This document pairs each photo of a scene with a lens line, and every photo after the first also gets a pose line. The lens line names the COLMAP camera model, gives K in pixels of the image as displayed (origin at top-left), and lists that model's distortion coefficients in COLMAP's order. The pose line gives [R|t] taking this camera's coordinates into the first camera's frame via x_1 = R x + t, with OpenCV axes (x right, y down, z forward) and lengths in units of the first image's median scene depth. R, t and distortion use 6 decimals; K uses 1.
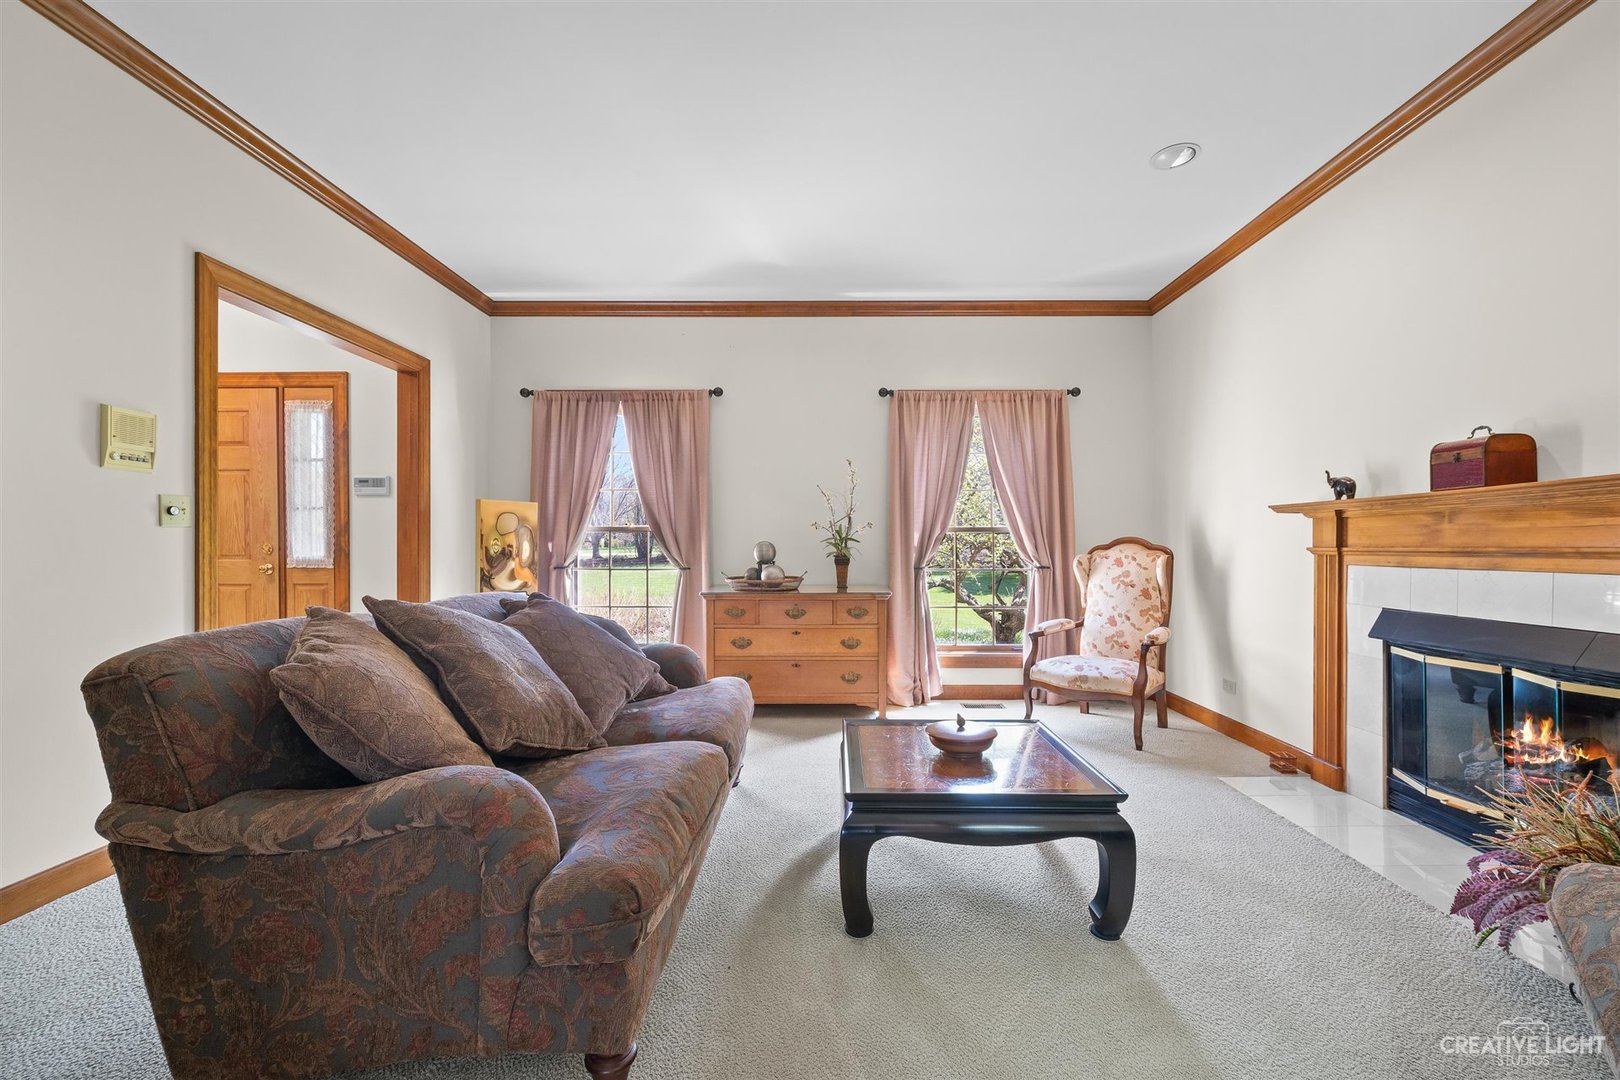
lens RADIAL K [[654.0, 0, 814.5], [0, 654.0, 543.4], [0, 0, 1]] dist [-0.002449, -0.000324]
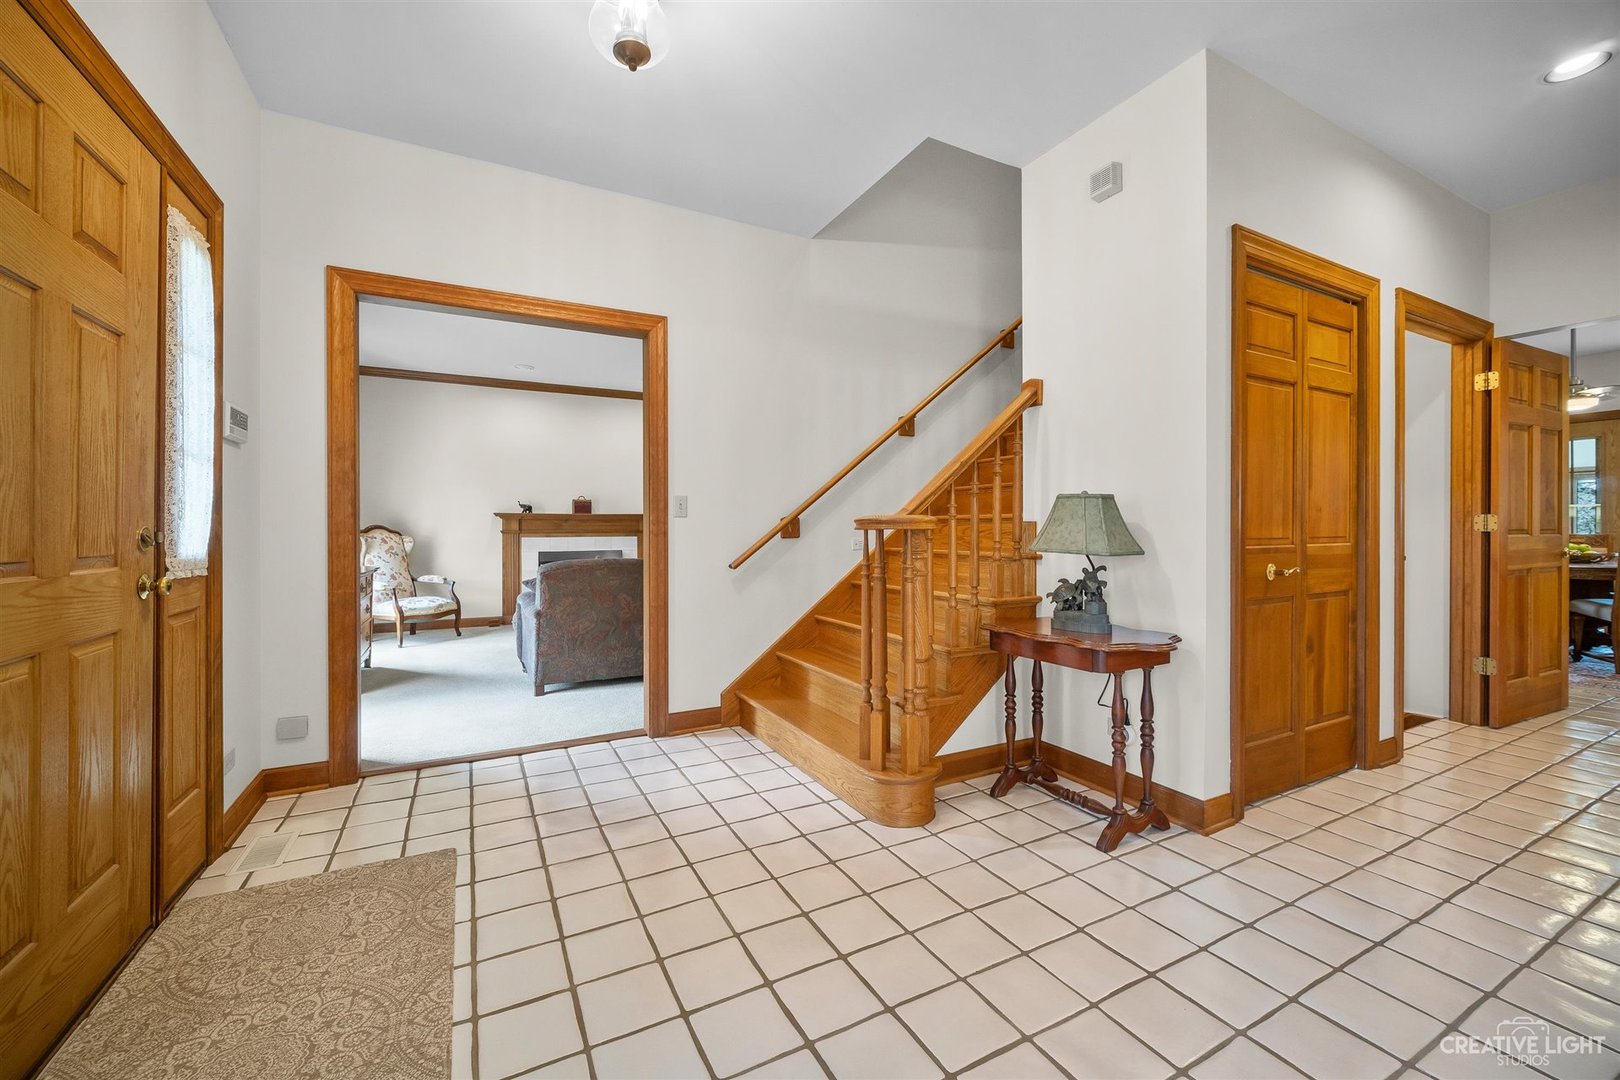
lens RADIAL K [[654.0, 0, 814.8], [0, 654.0, 531.0], [0, 0, 1]] dist [-0.002449, -0.000324]
pose [[-0.483486, -0.005525, 0.875334, -1.899312], [-0.003849, 0.999984, 0.004187, -0.007370], [-0.875343, -0.001345, -0.483500, 1.134460]]
